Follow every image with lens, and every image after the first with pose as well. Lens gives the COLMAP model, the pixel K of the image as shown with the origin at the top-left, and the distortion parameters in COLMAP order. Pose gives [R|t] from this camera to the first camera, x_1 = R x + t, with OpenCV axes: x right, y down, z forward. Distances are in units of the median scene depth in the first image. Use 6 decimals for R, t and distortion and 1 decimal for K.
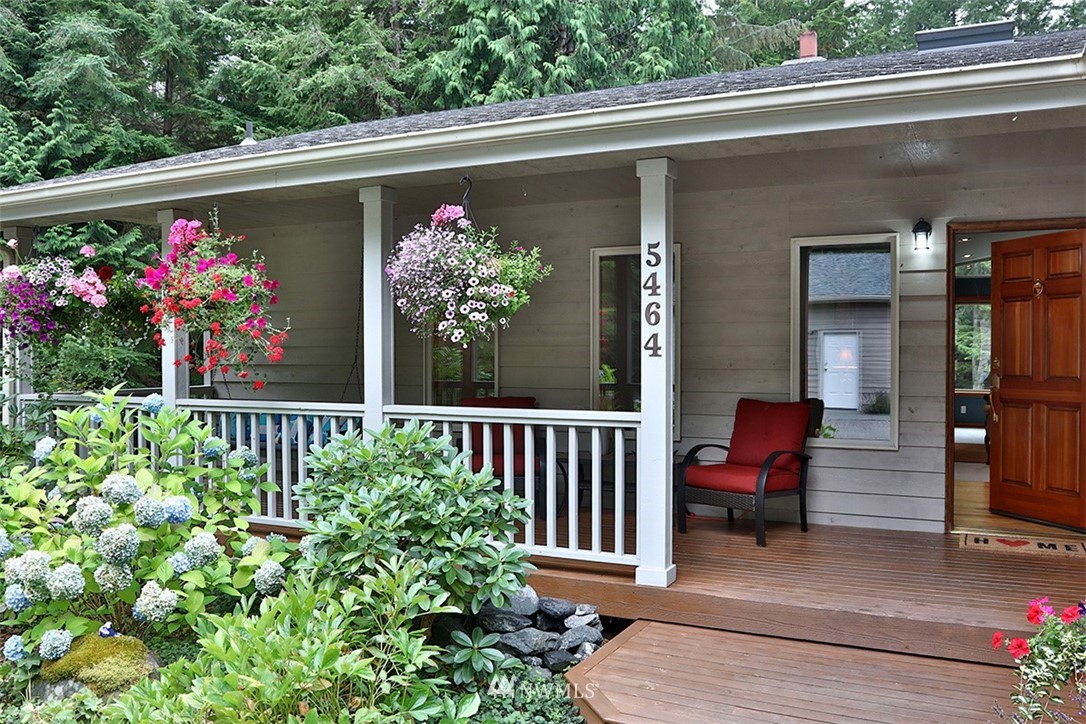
lens RADIAL K [[979.6, 0, 547.6], [0, 979.6, 359.1], [0, 0, 1]] dist [-0.018721, -0.009990]
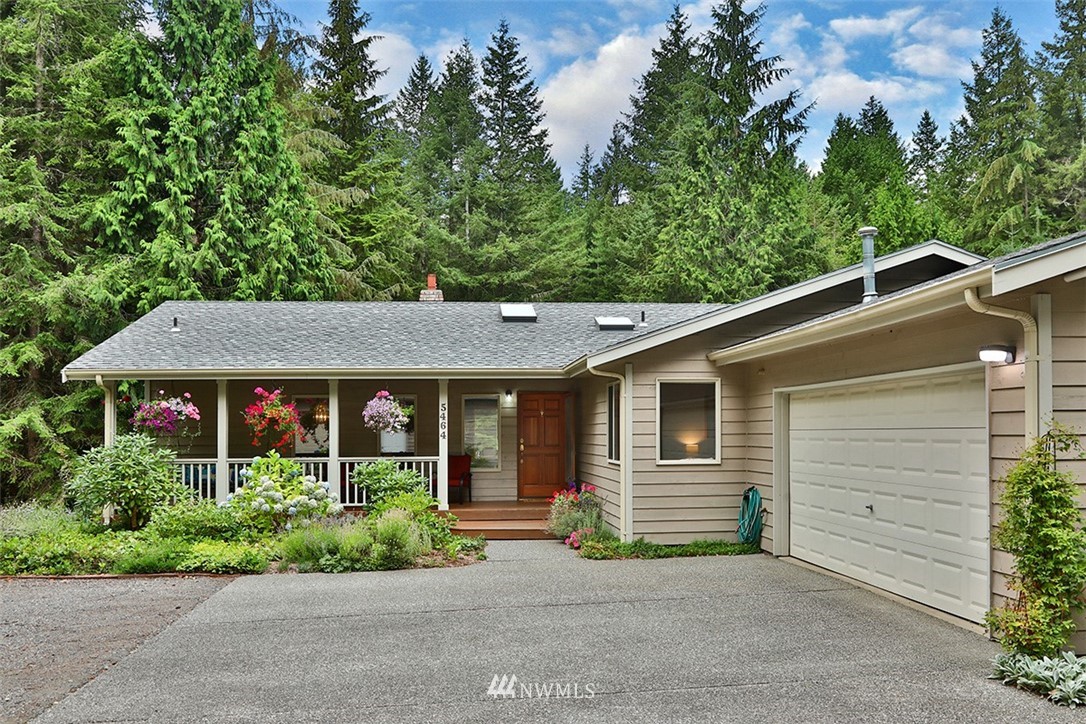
lens RADIAL K [[979.6, 0, 543.3], [0, 979.6, 364.1], [0, 0, 1]] dist [-0.018721, -0.009990]
pose [[0.876699, 0.032401, 0.479946, -0.224294], [0.007845, 0.996633, -0.081612, 0.003422], [-0.480975, 0.075314, 0.873494, -0.384958]]
